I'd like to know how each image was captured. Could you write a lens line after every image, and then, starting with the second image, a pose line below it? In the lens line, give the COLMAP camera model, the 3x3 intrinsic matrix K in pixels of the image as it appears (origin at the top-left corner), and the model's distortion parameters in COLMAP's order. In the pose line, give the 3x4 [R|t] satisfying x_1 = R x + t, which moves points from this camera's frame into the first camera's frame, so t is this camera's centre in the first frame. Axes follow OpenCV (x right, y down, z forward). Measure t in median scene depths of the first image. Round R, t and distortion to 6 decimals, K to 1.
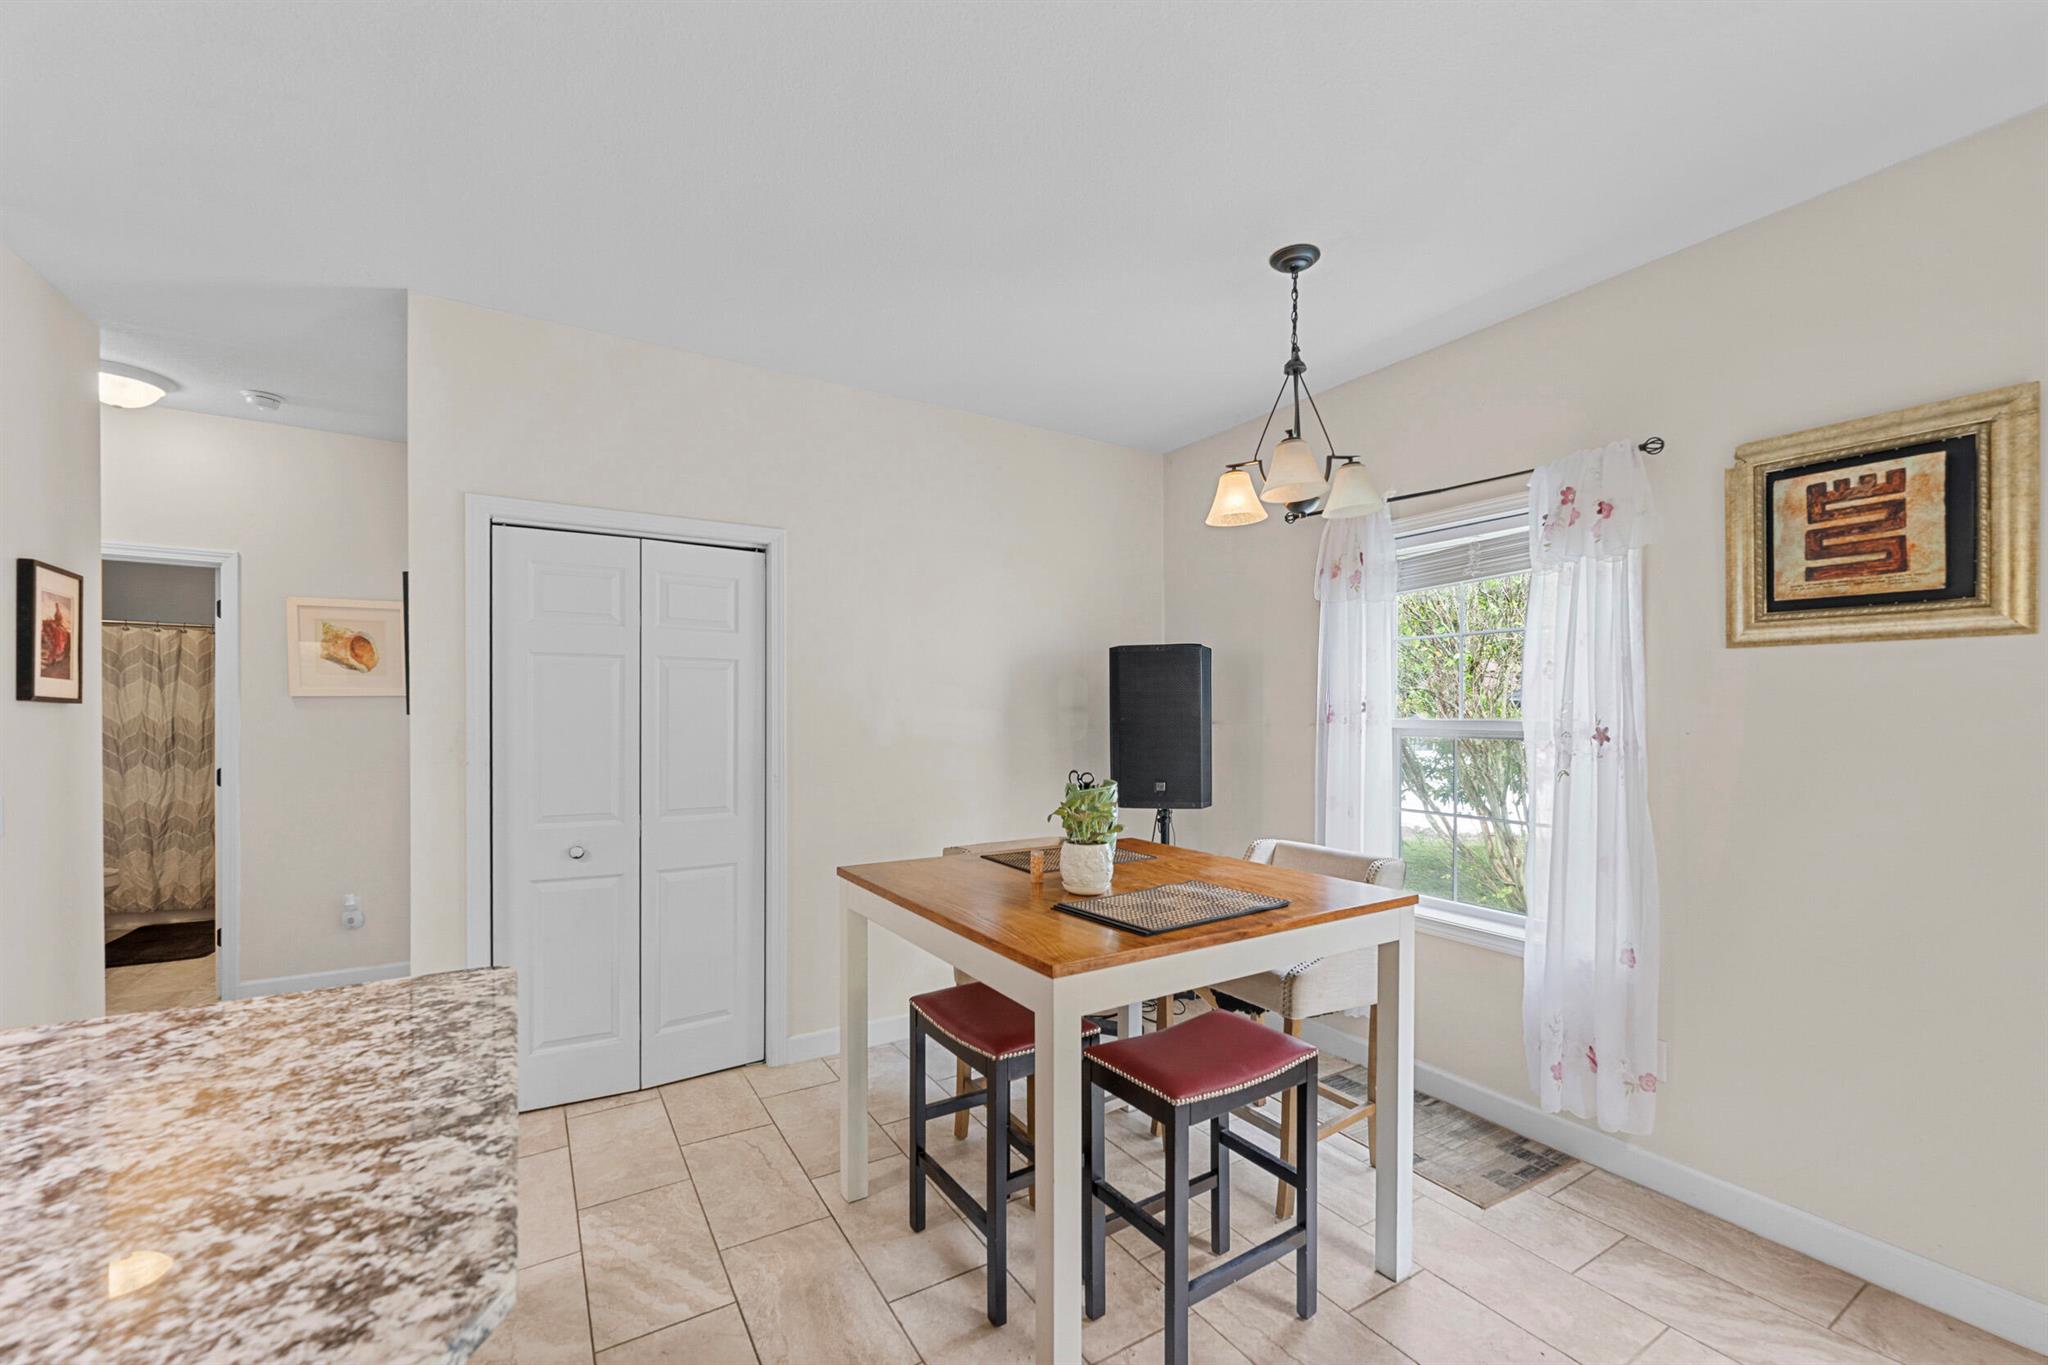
lens RADIAL K [[808.2, 0, 1016.7], [0, 808.2, 701.5], [0, 0, 1]] dist [-0.002253, 0.000351]
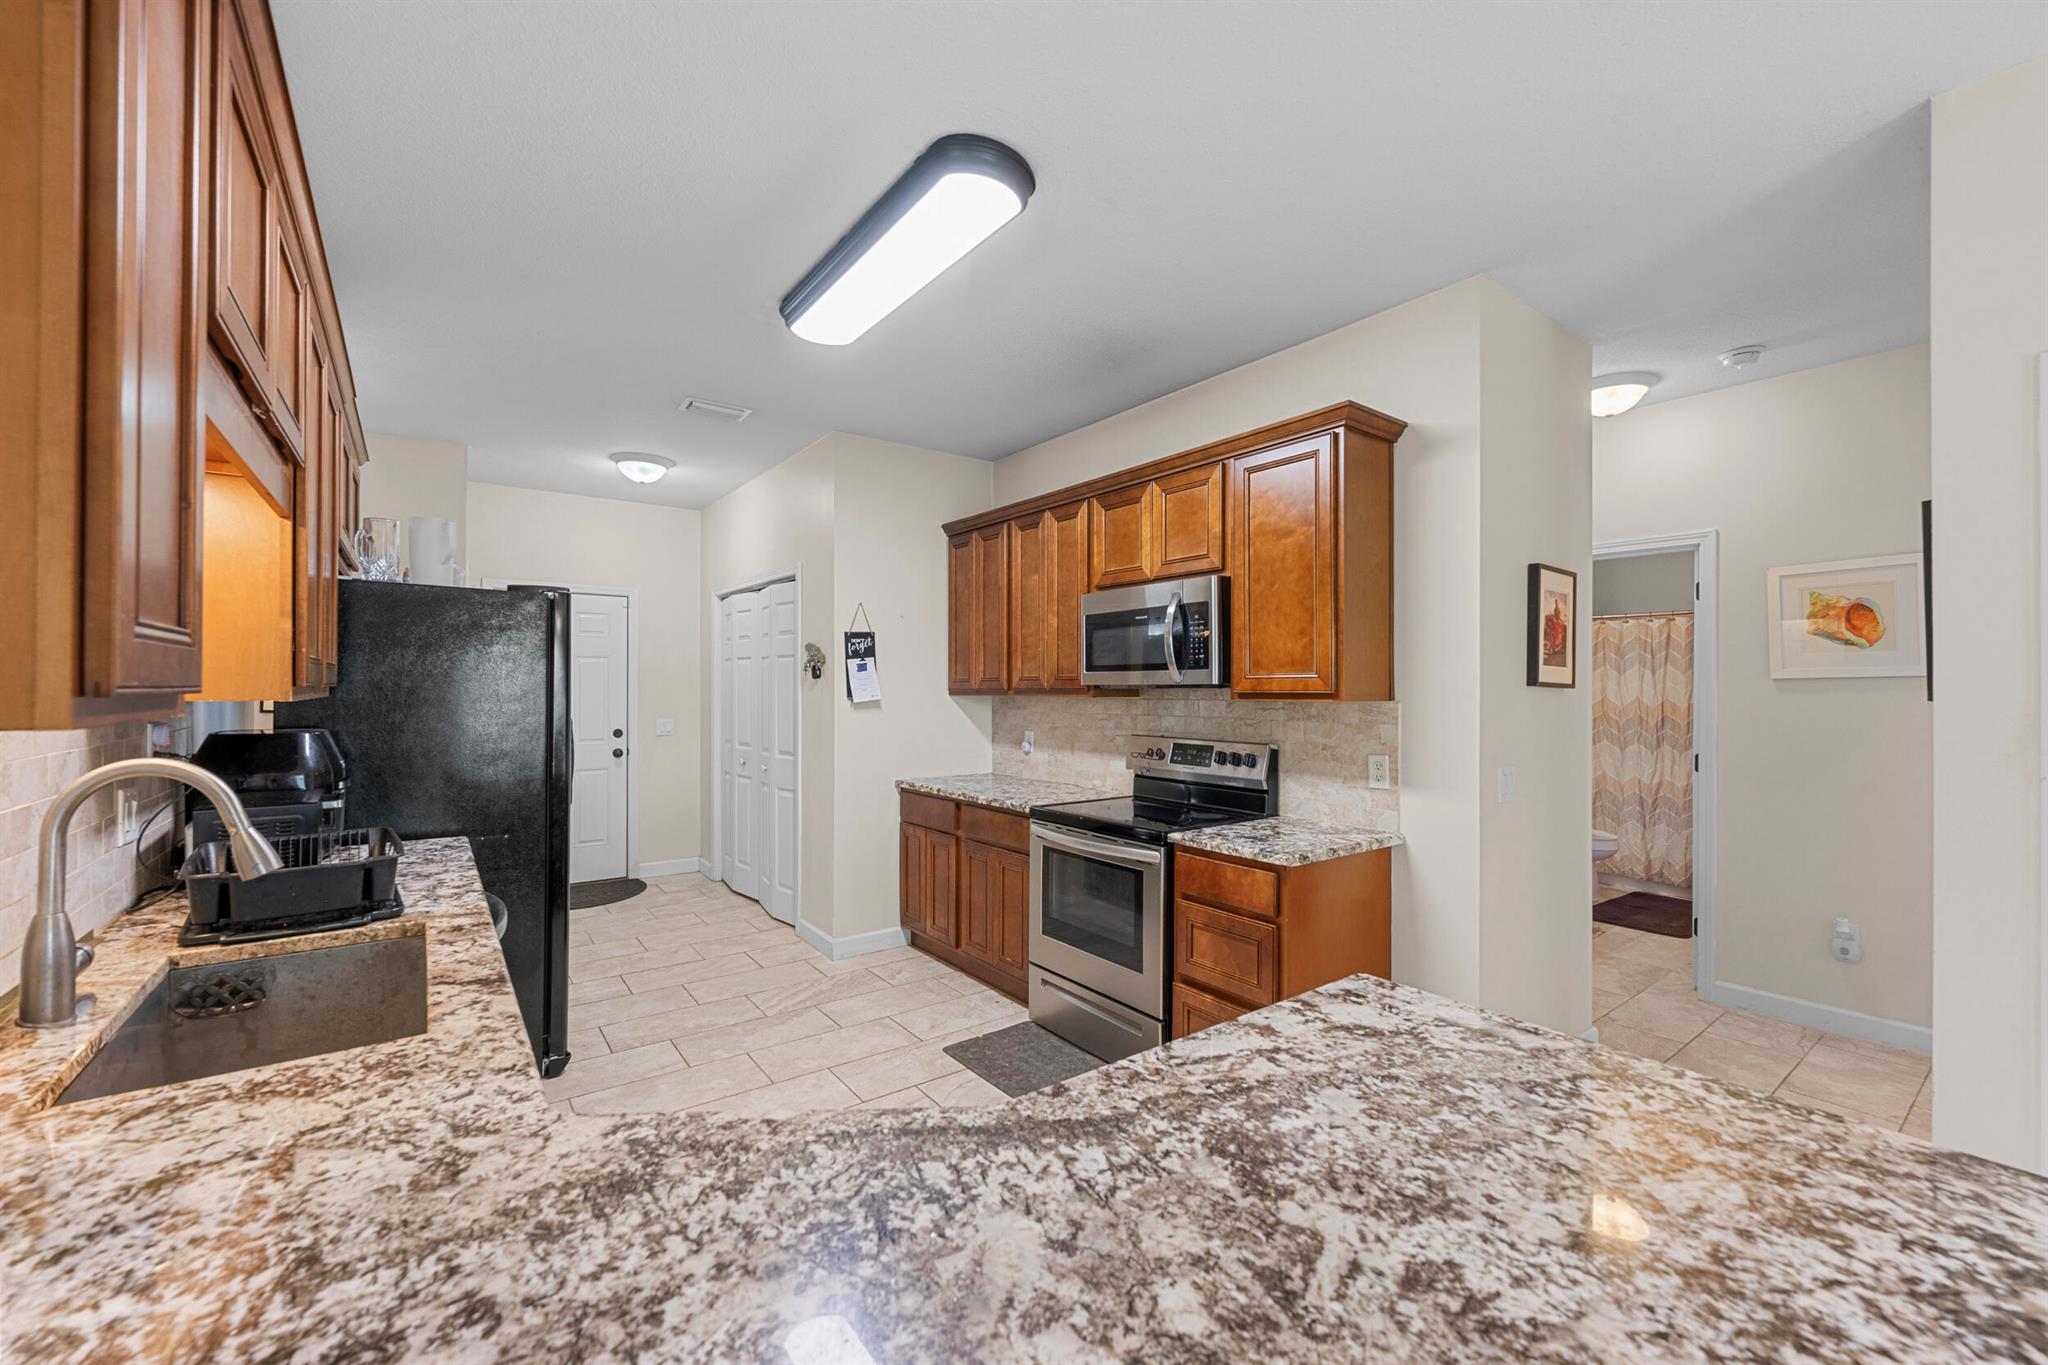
lens RADIAL K [[808.2, 0, 1016.7], [0, 808.2, 701.5], [0, 0, 1]] dist [-0.002253, 0.000351]
pose [[0.077436, 0.011227, -0.996934, -0.168526], [0.008353, 0.999894, 0.011909, 0.001472], [0.996962, -0.009250, 0.077334, 0.222068]]
